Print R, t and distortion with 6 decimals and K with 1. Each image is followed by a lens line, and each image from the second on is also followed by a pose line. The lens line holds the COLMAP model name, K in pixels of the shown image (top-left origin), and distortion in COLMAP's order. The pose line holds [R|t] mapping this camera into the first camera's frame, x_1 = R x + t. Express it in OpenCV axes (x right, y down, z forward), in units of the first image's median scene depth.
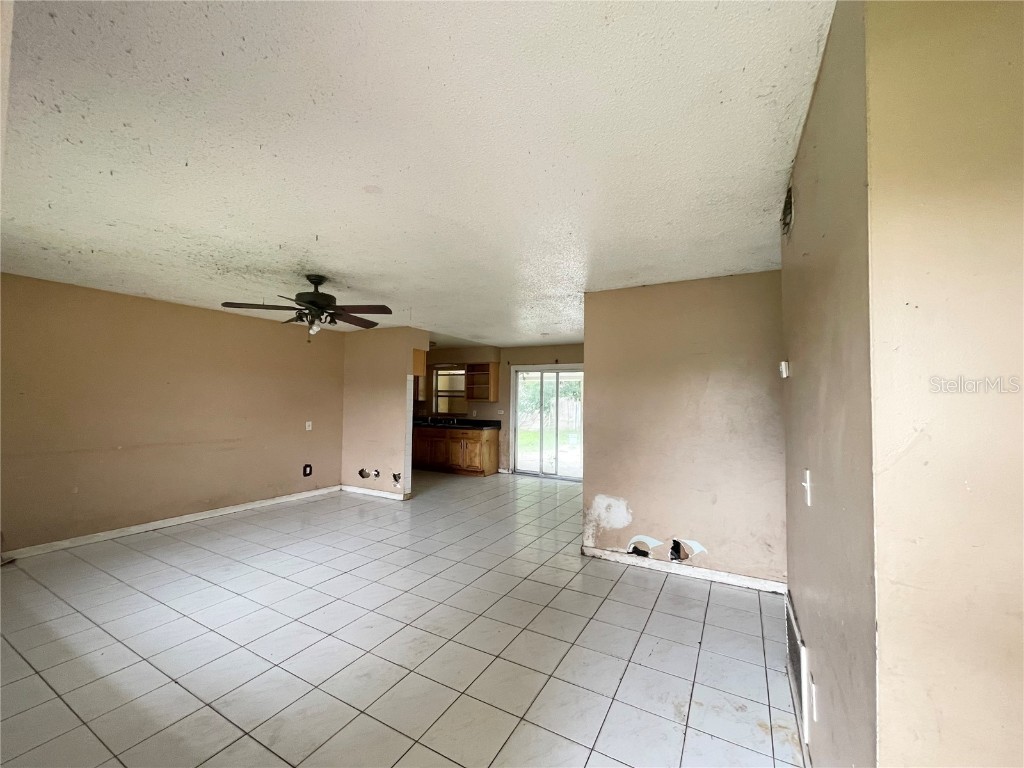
lens RADIAL K [[412.7, 0, 511.0], [0, 412.7, 382.9], [0, 0, 1]] dist [-0.008564, 0.000807]
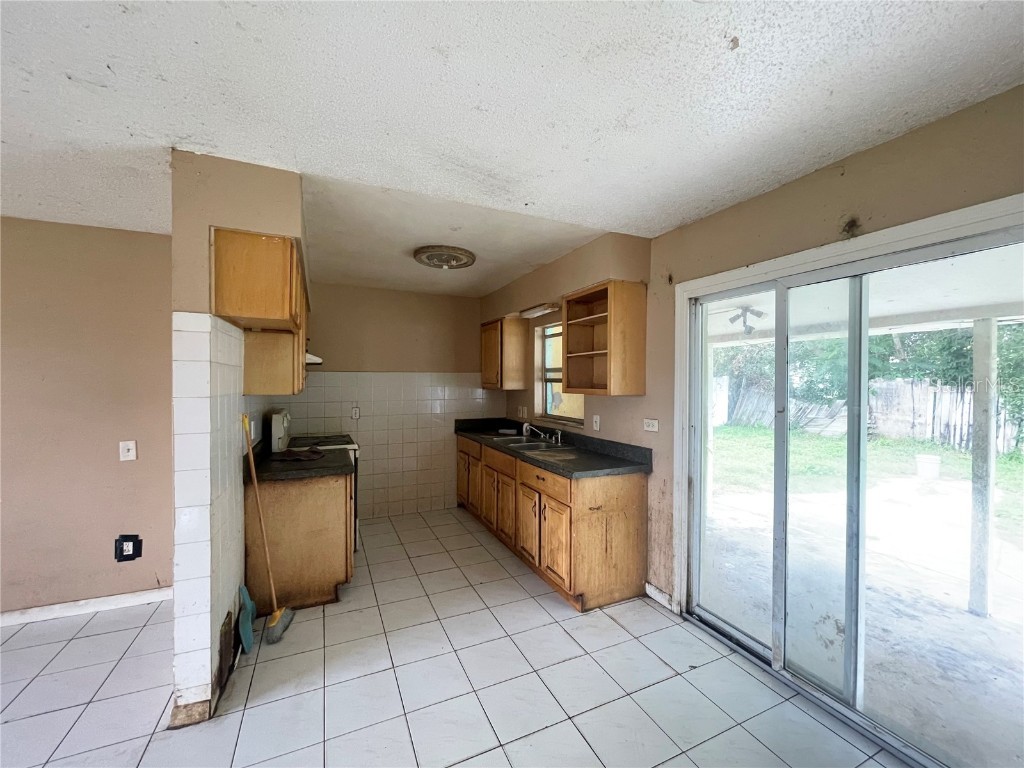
lens RADIAL K [[412.7, 0, 512.0], [0, 412.7, 384.7], [0, 0, 1]] dist [-0.008564, 0.000807]
pose [[0.805828, -0.002962, -0.592142, 0.087972], [0.030524, 0.998866, 0.036544, 0.020695], [0.591362, -0.047523, 0.805005, 0.662272]]
